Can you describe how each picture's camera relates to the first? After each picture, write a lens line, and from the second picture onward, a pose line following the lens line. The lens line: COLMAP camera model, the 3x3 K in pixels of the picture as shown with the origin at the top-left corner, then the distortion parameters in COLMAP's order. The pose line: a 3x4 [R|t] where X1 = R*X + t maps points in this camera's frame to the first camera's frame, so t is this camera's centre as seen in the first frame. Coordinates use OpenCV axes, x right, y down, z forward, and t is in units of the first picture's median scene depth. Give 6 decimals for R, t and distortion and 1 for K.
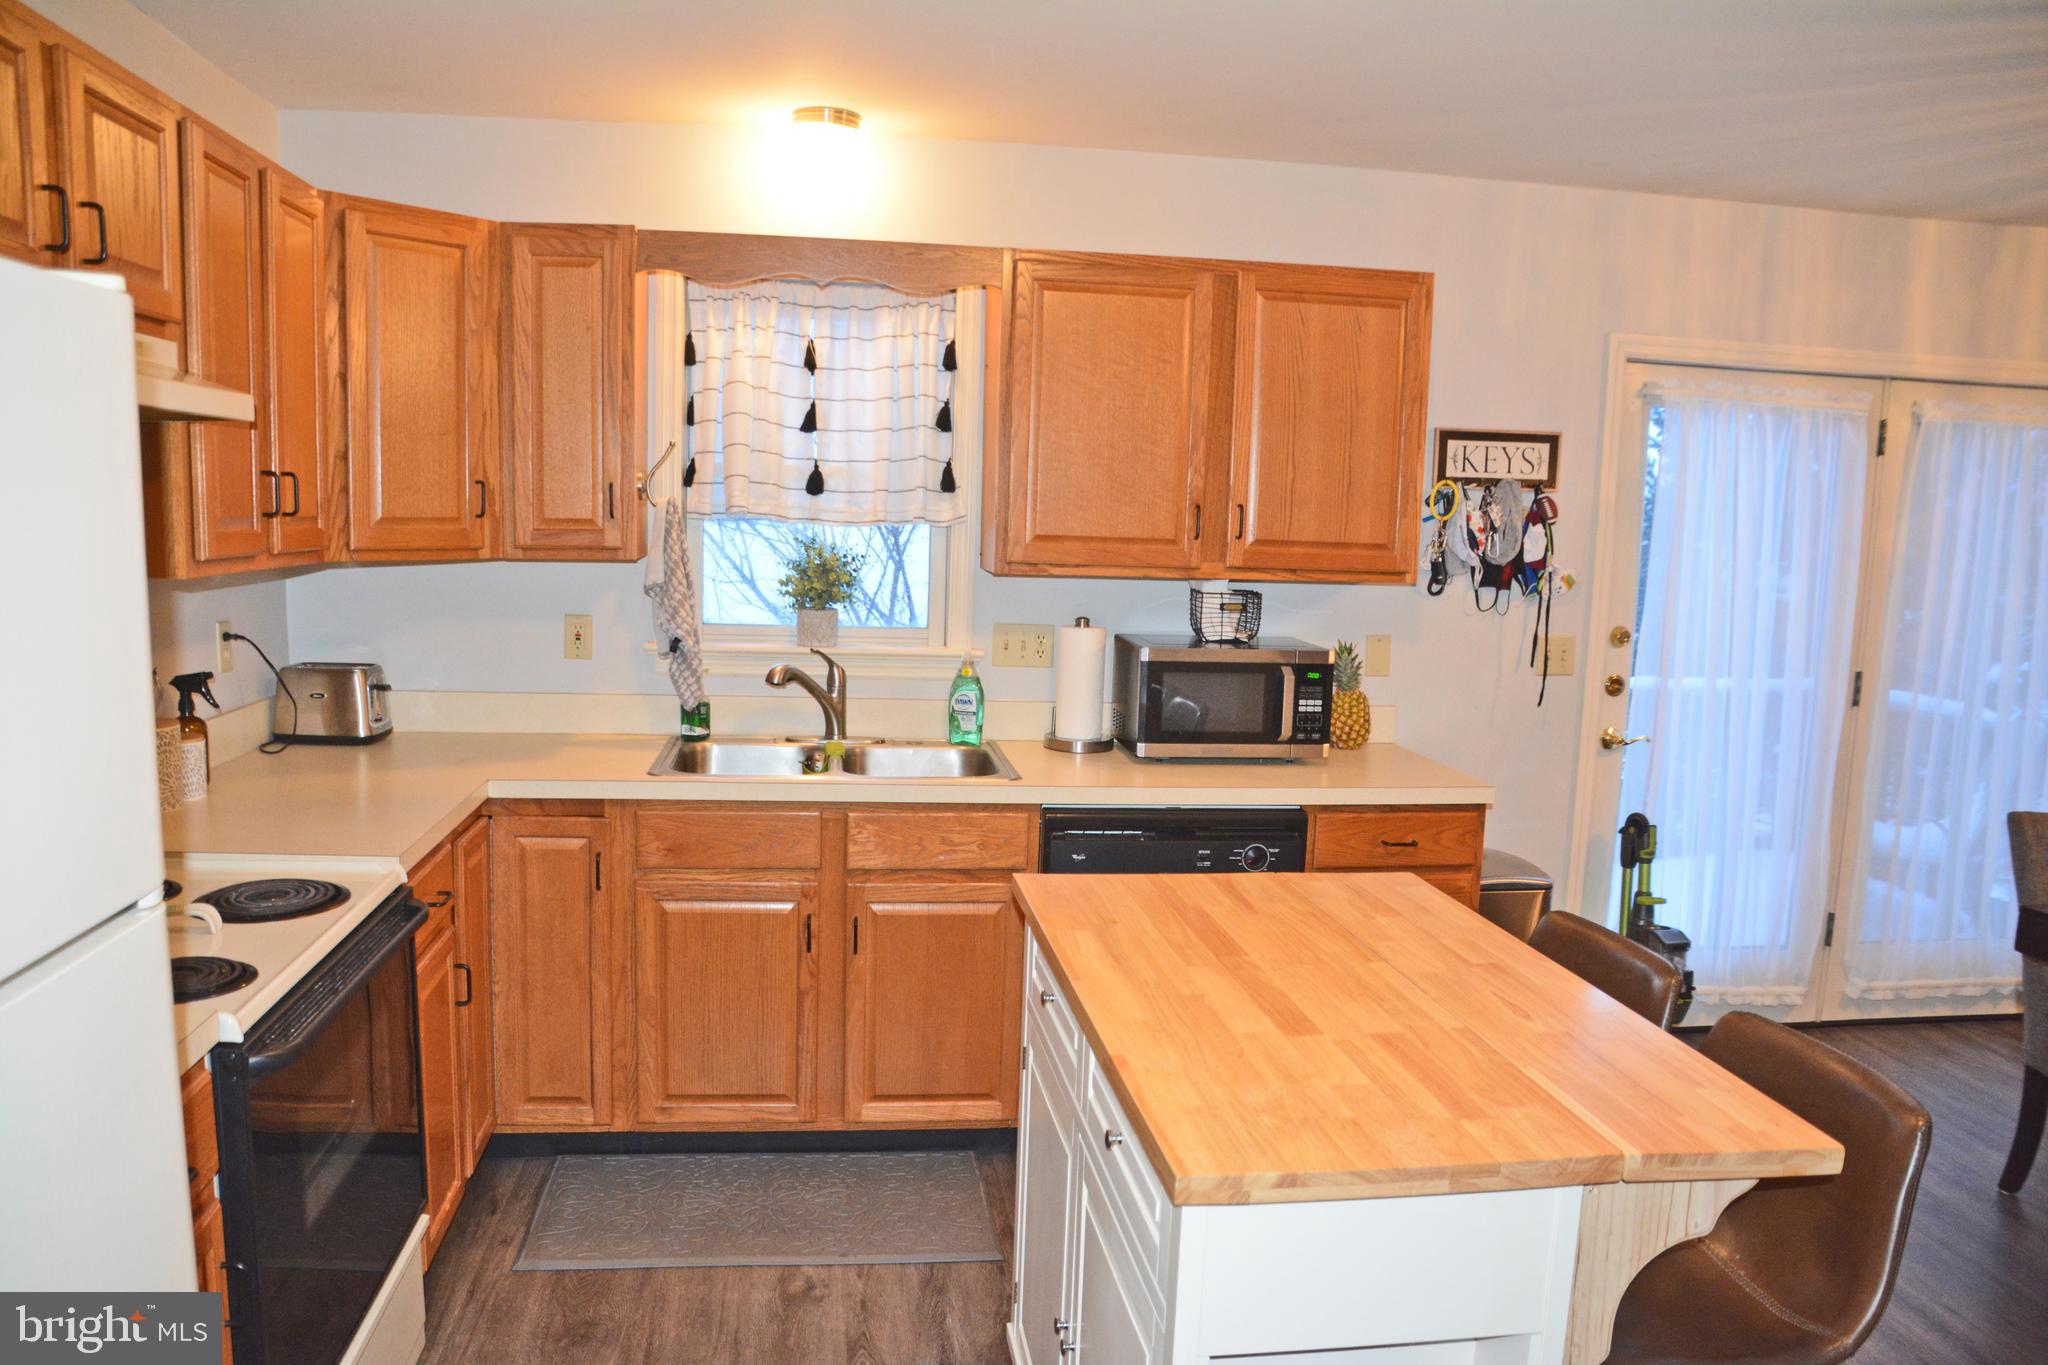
lens RADIAL K [[1443.0, 0, 1010.7], [0, 1443.0, 711.9], [0, 0, 1]] dist [-0.127272, 0.076017]
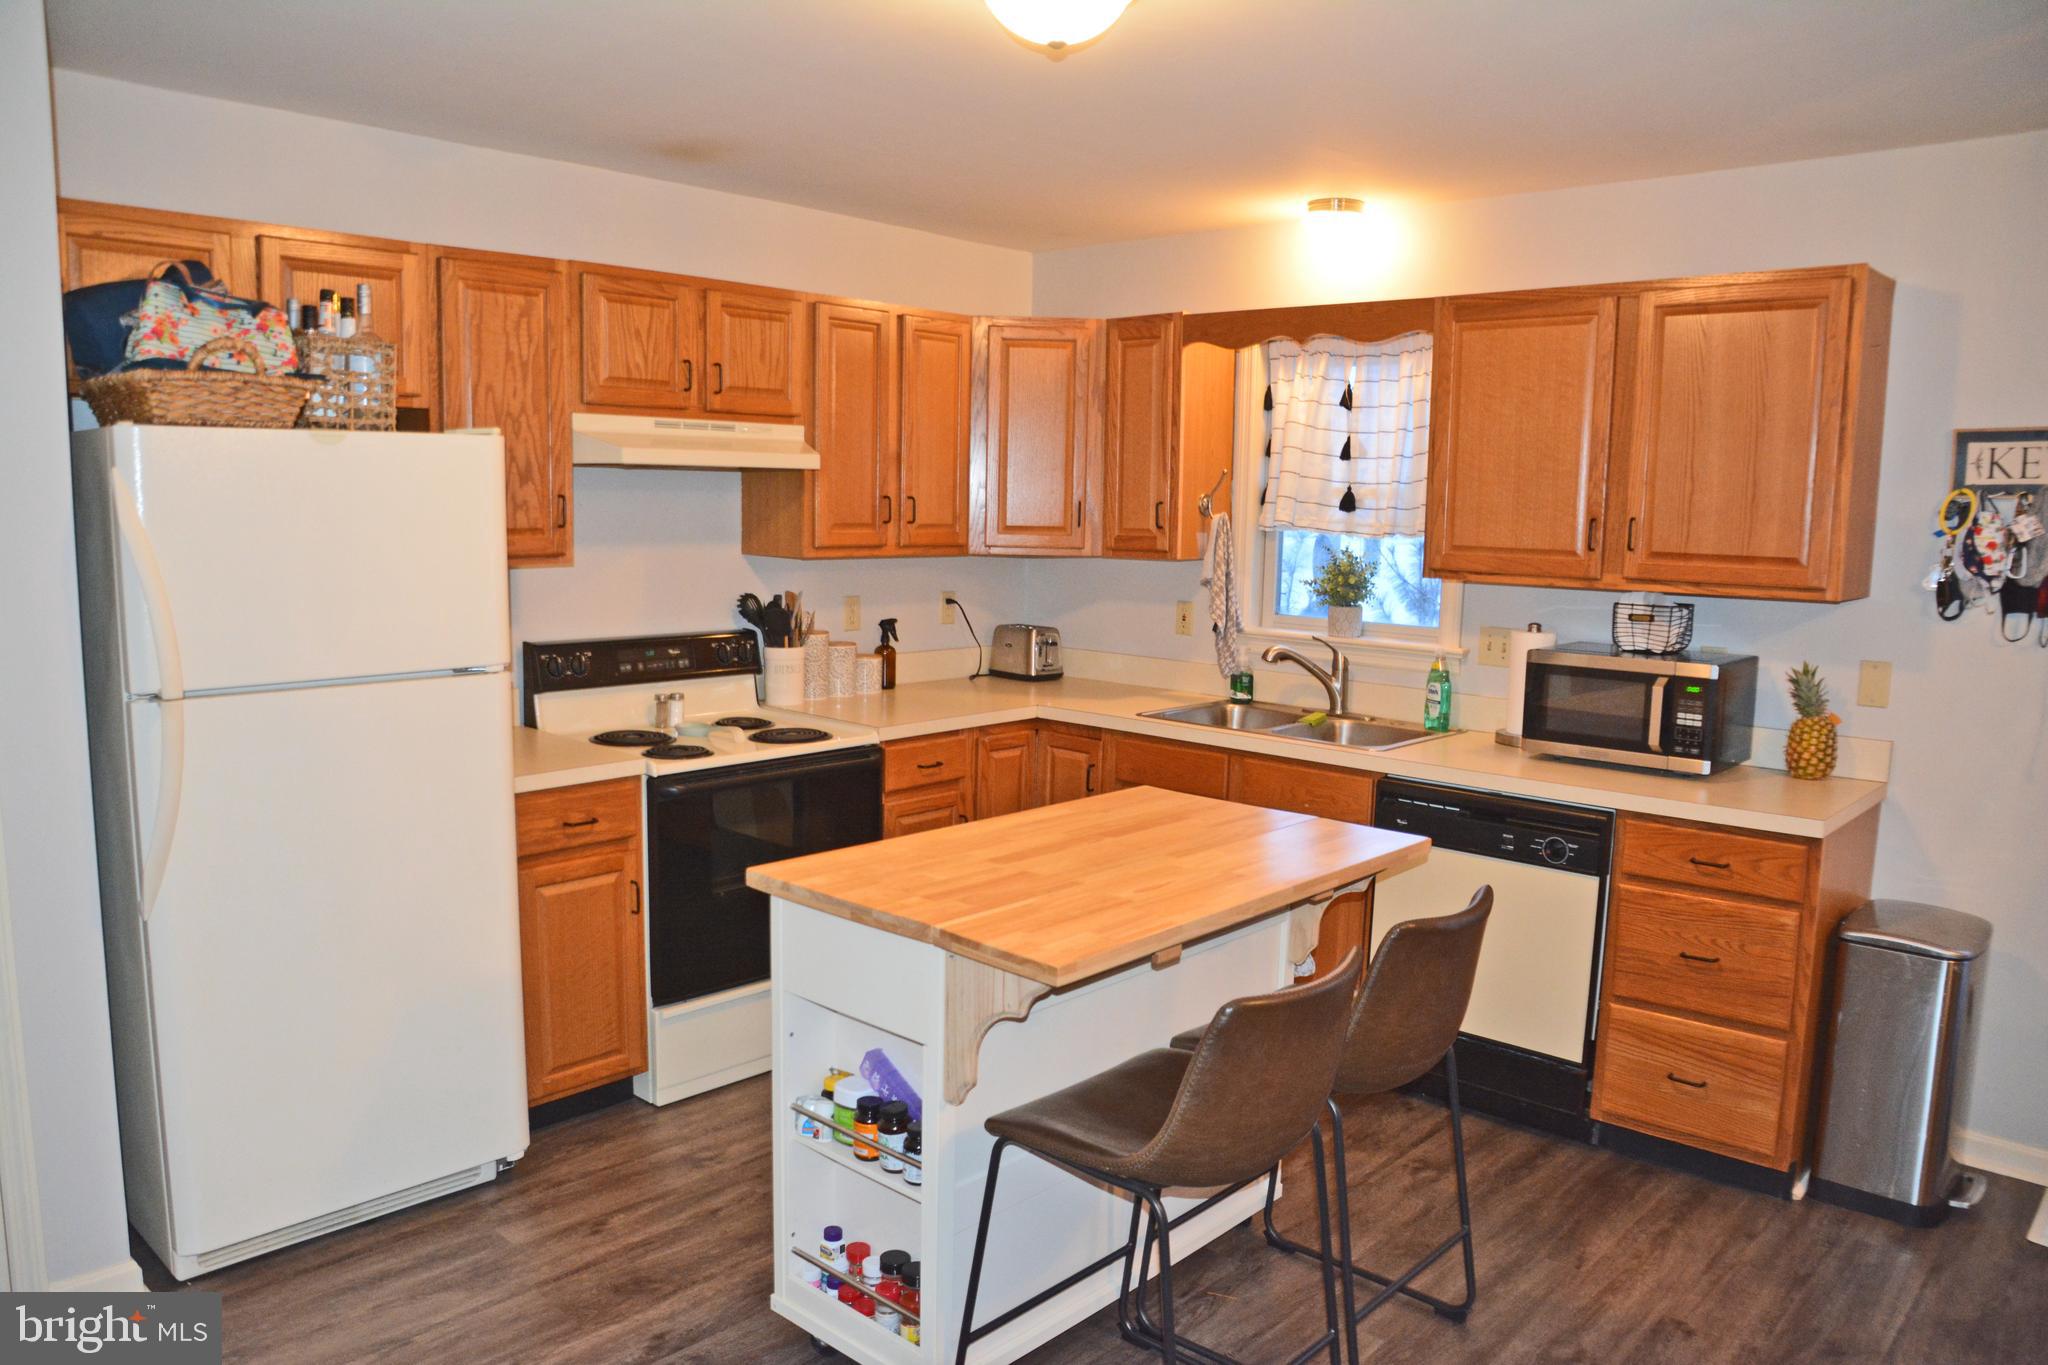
lens RADIAL K [[1443.0, 0, 997.9], [0, 1443.0, 693.8], [0, 0, 1]] dist [-0.127272, 0.076017]
pose [[0.634843, 0.082621, -0.768211, 0.588193], [-0.106608, 0.994123, 0.018817, 0.009766], [0.765251, 0.069952, 0.639920, 0.012011]]
